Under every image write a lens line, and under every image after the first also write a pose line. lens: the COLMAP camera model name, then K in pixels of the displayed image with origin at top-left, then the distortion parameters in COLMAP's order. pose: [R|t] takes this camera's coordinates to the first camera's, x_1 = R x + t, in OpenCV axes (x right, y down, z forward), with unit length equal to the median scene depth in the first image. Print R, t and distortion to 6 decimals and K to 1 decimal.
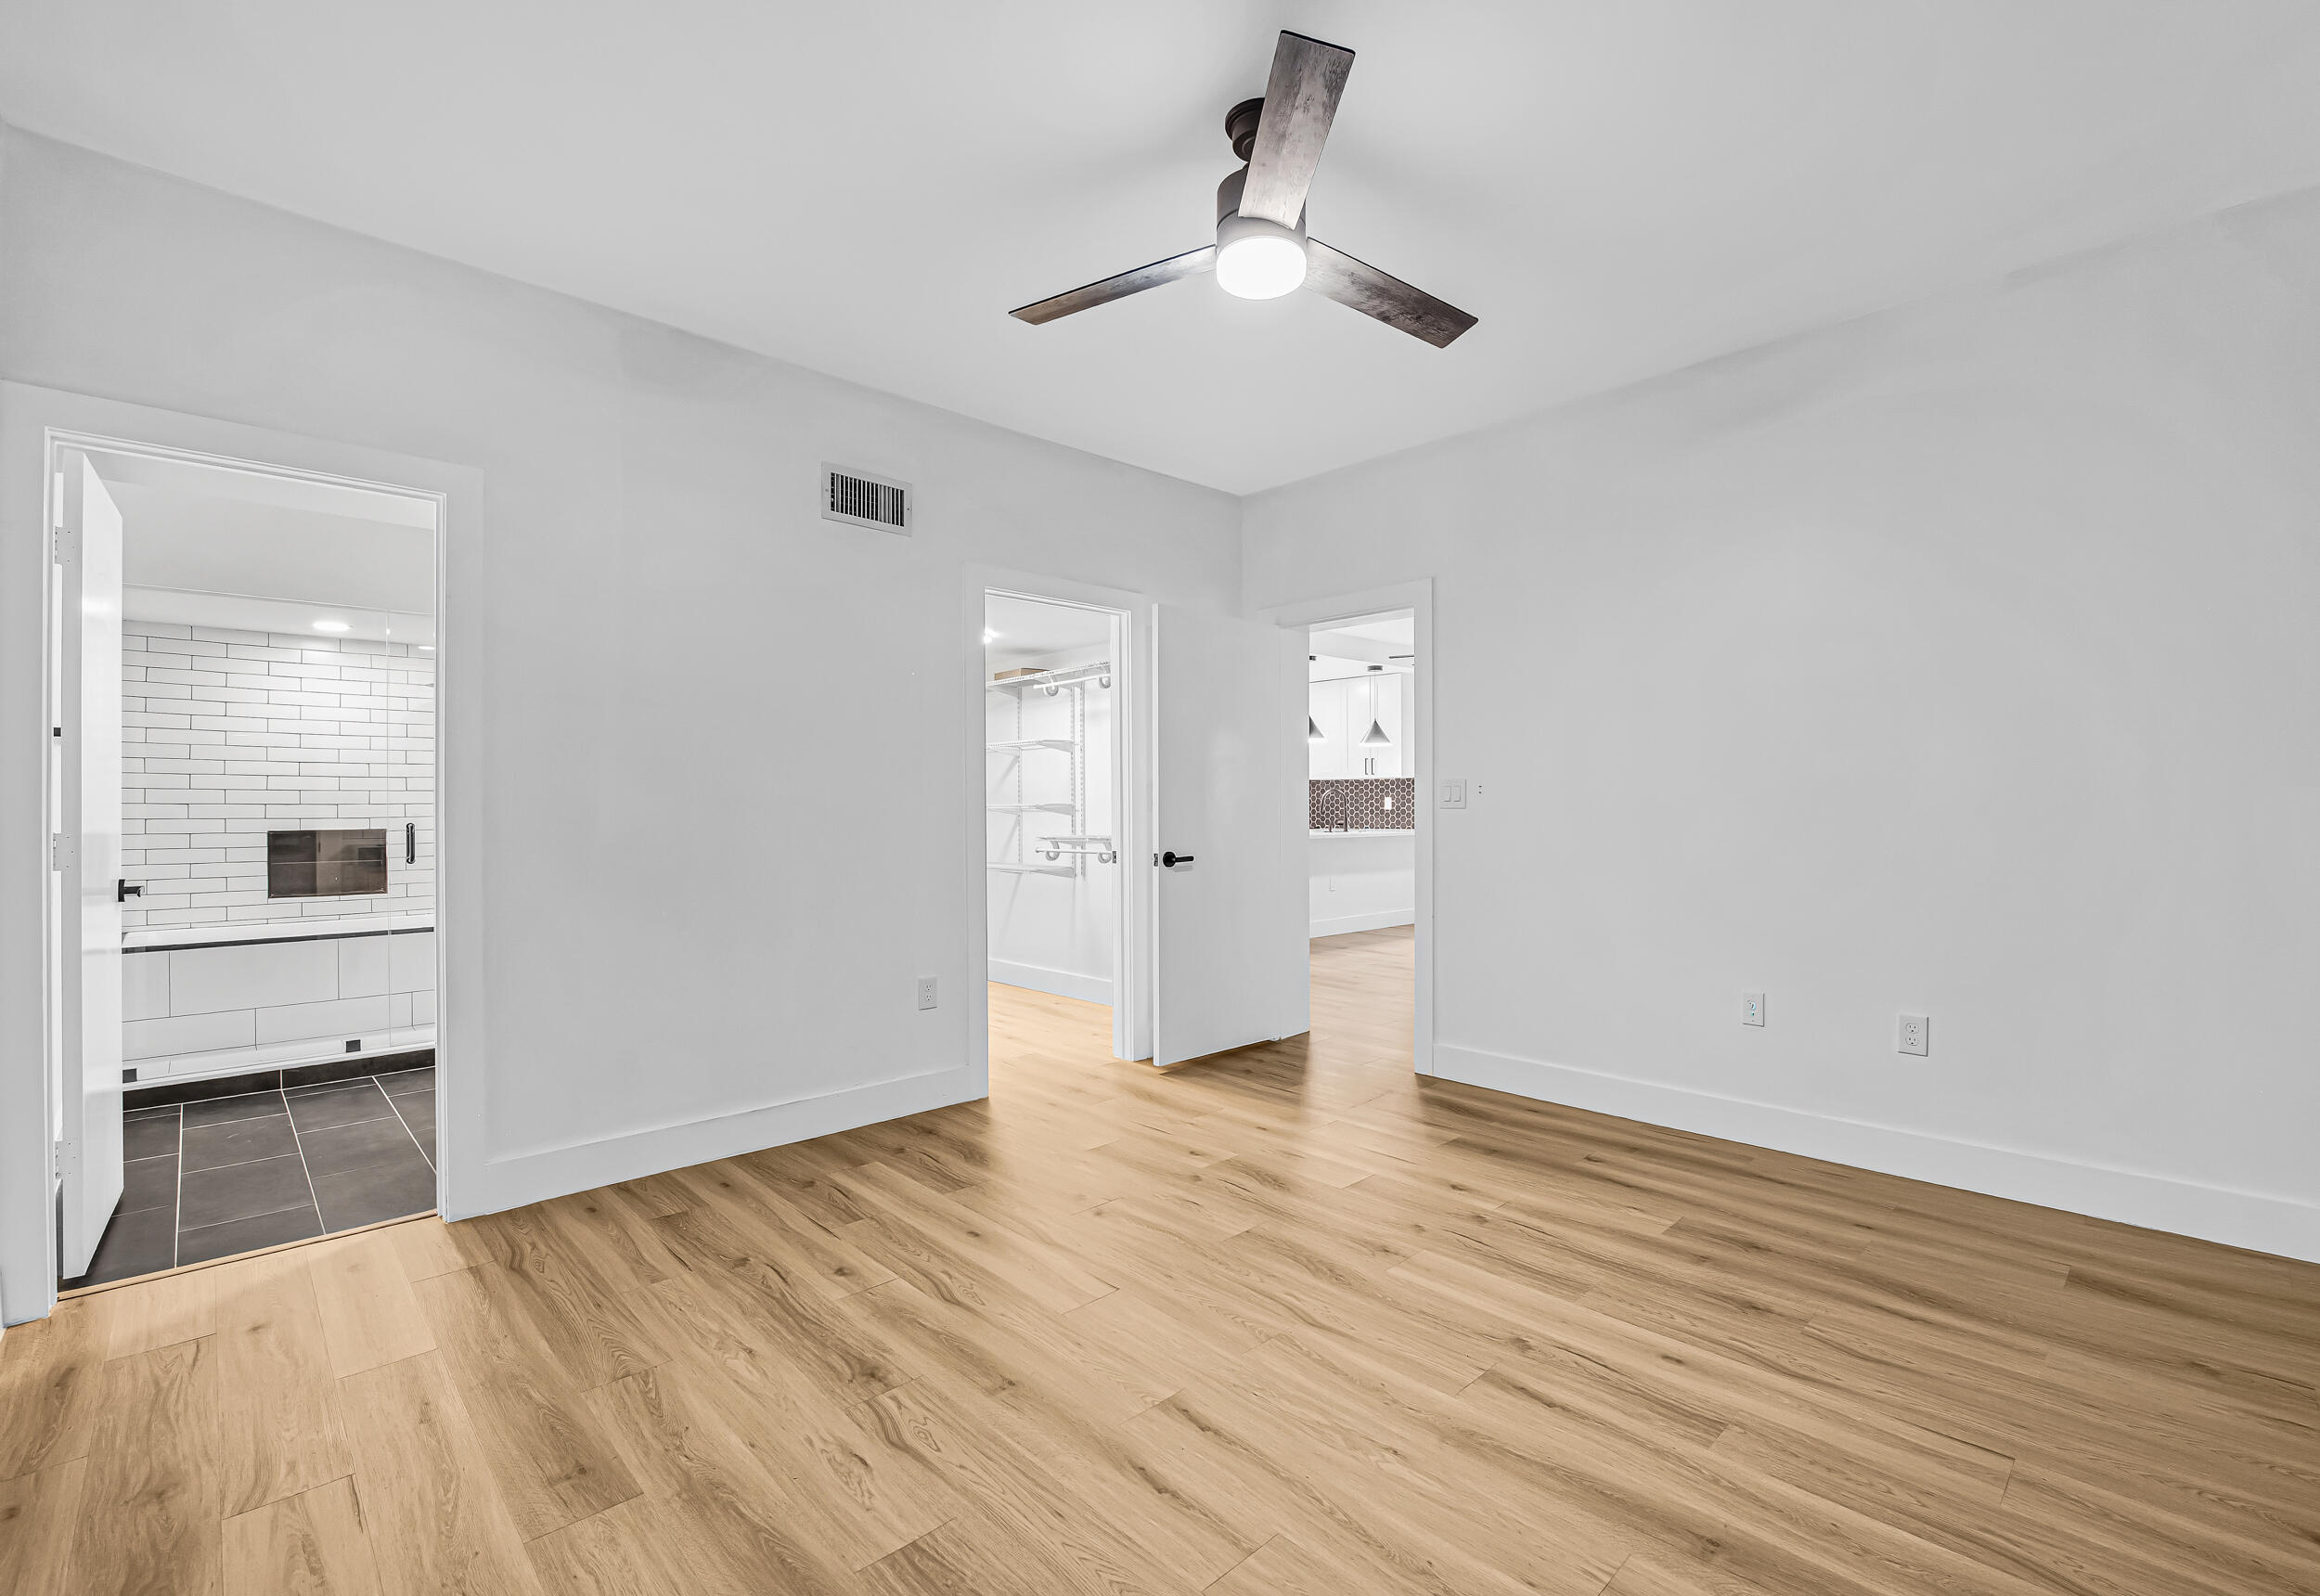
lens RADIAL K [[975.8, 0, 1162.5], [0, 975.8, 796.1], [0, 0, 1]] dist [-0.009914, -0.006718]
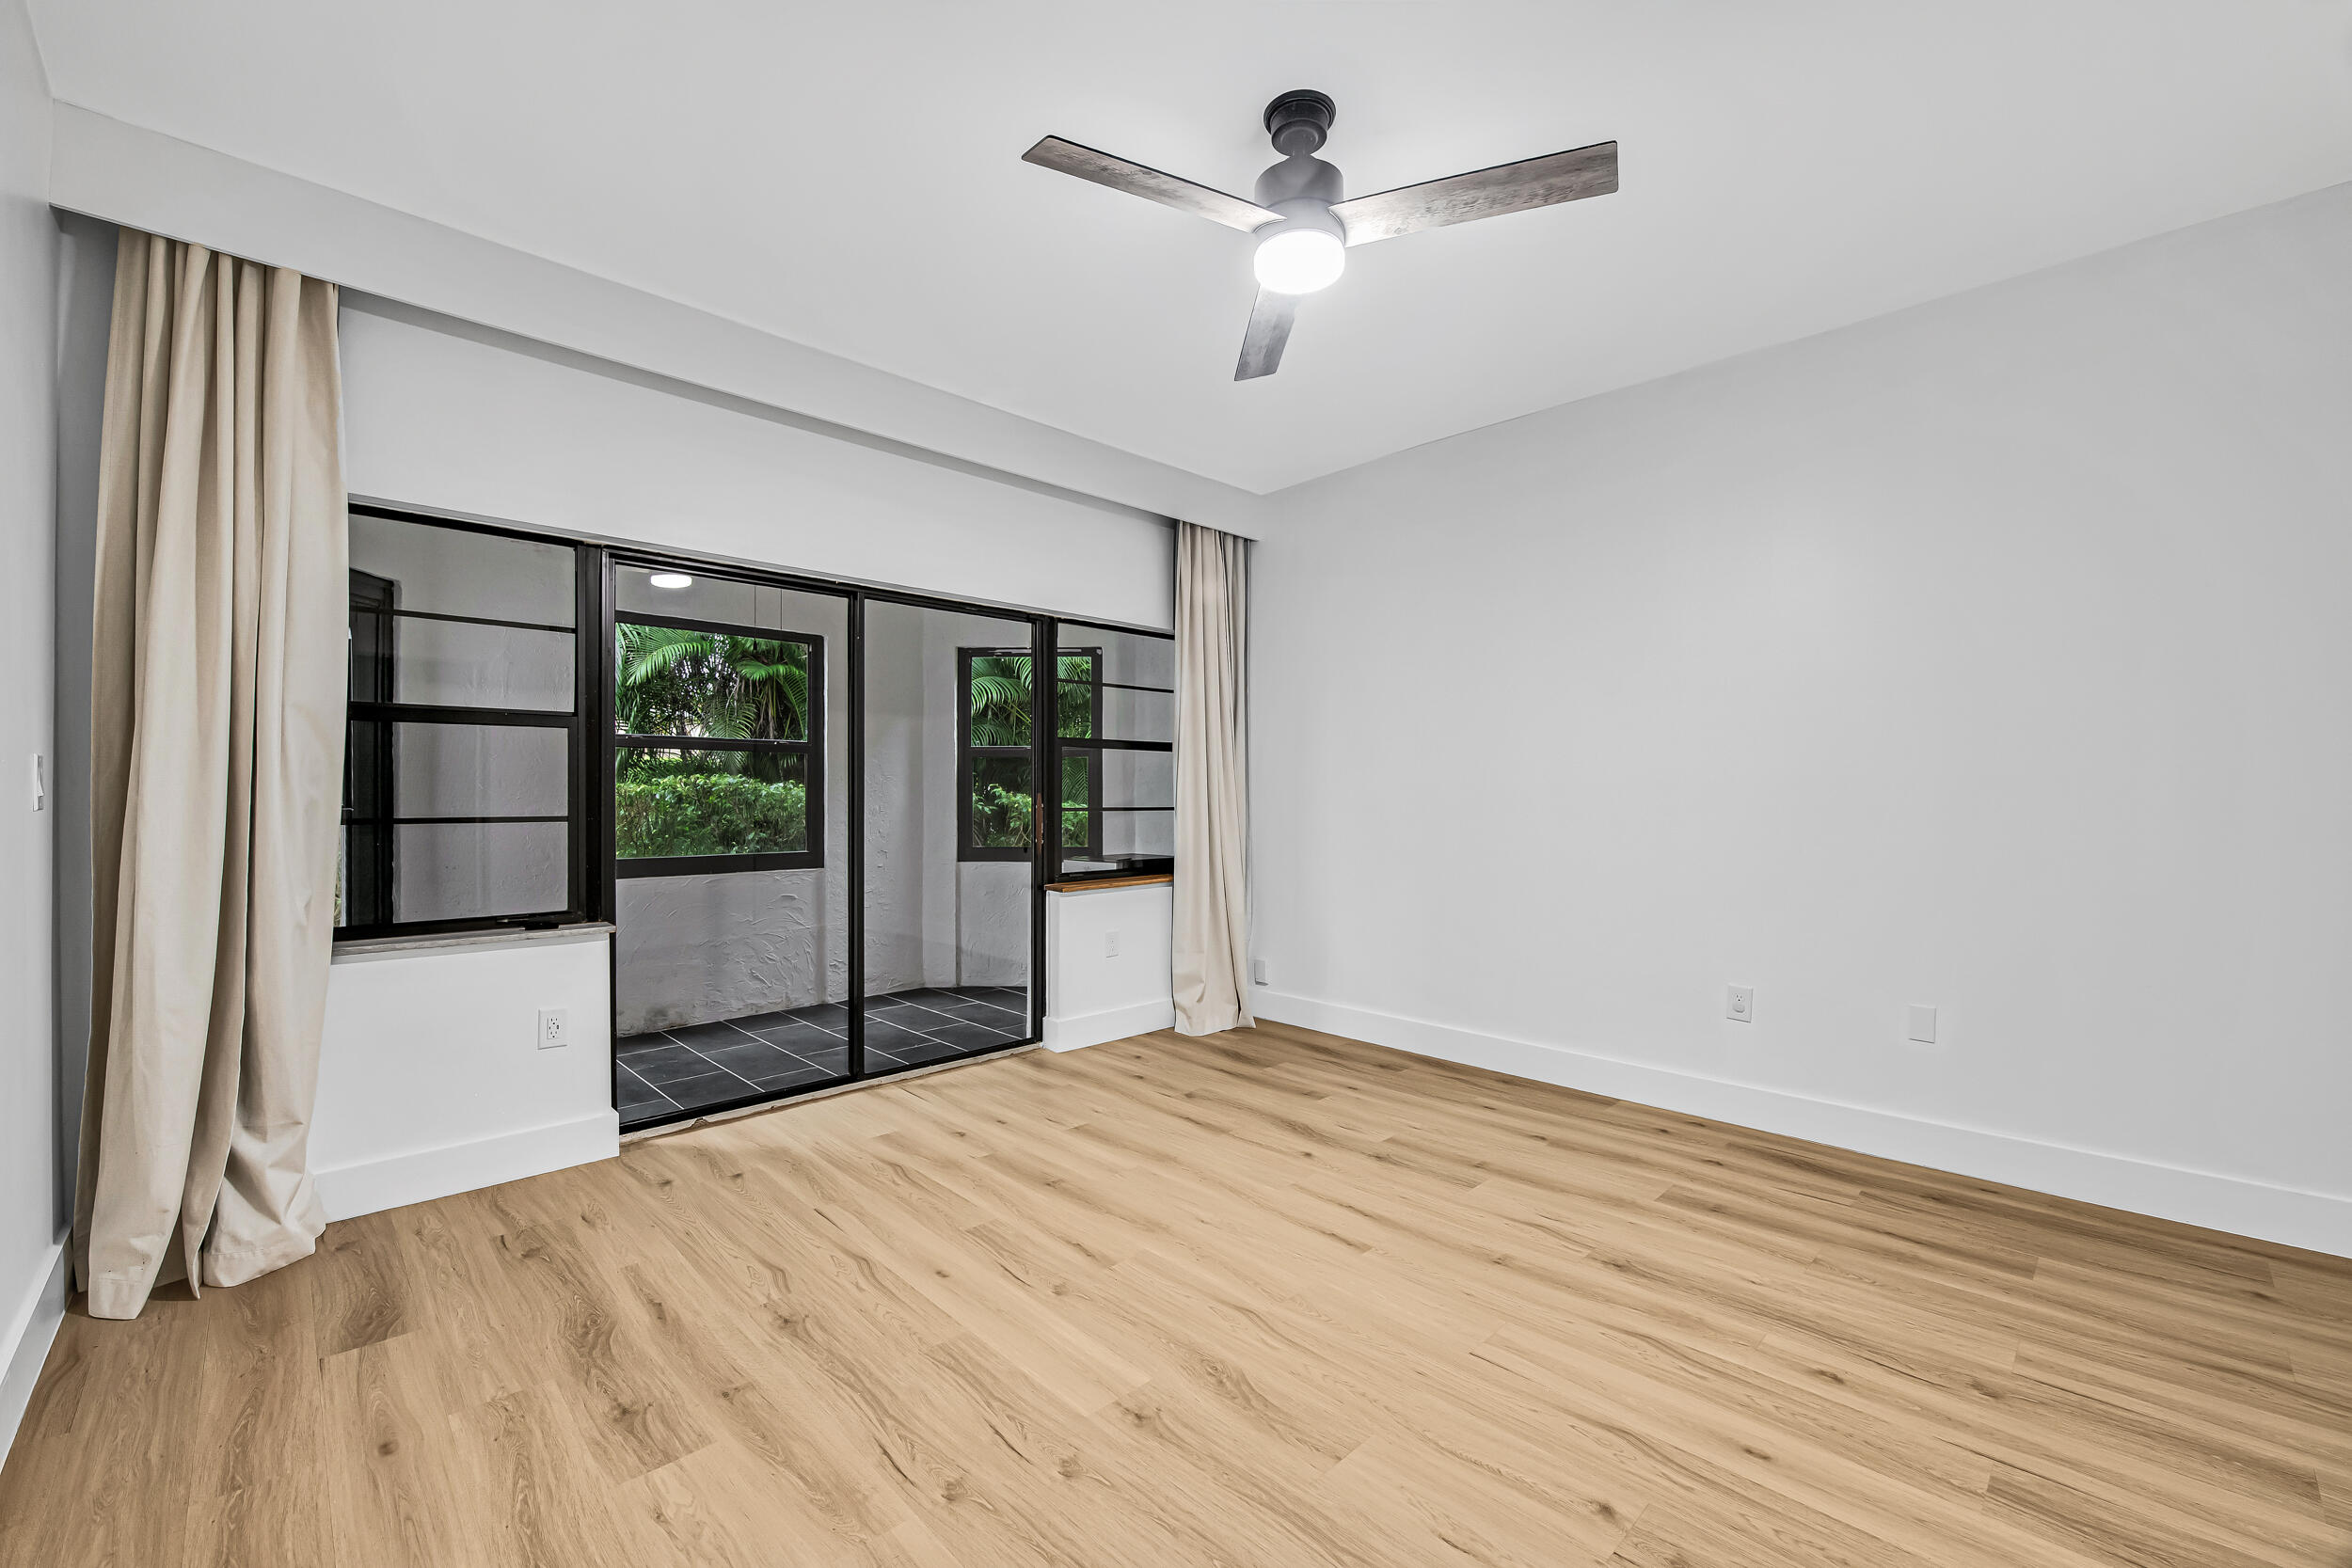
lens RADIAL K [[937.3, 0, 1162.9], [0, 937.3, 776.0], [0, 0, 1]] dist [-0.016878, -0.000612]
pose [[-0.999872, 0.002487, -0.015806, 0.257853], [0.002815, 0.999781, -0.020744, 0.008986], [0.015751, -0.020786, -0.999660, 1.970047]]
